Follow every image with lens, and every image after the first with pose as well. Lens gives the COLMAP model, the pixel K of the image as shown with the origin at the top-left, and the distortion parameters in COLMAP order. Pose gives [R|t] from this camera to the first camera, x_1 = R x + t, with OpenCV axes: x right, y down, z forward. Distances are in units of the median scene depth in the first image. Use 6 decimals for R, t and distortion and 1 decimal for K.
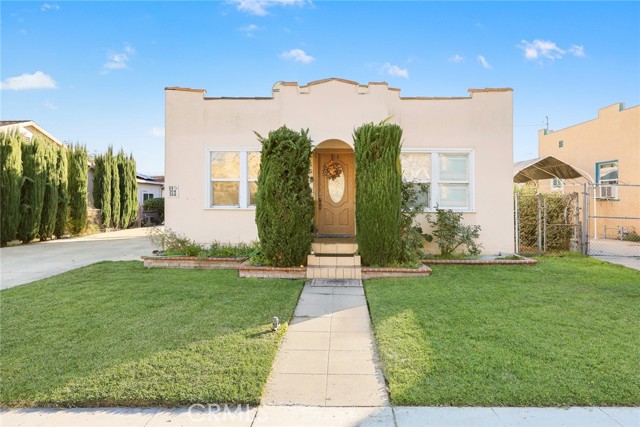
lens RADIAL K [[419.8, 0, 324.3], [0, 419.8, 194.3], [0, 0, 1]] dist [0.005022, 0.001542]
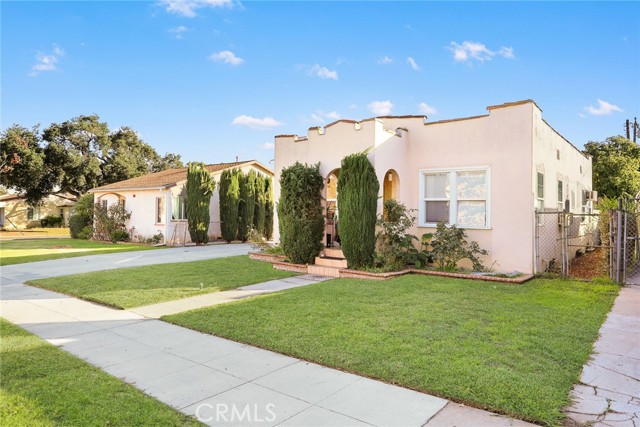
lens RADIAL K [[419.8, 0, 324.3], [0, 419.8, 194.3], [0, 0, 1]] dist [0.005022, 0.001542]
pose [[0.794640, -0.022573, -0.606661, 0.474265], [0.002026, 0.999402, -0.034533, -0.004107], [0.607078, 0.026212, 0.794210, -0.026706]]
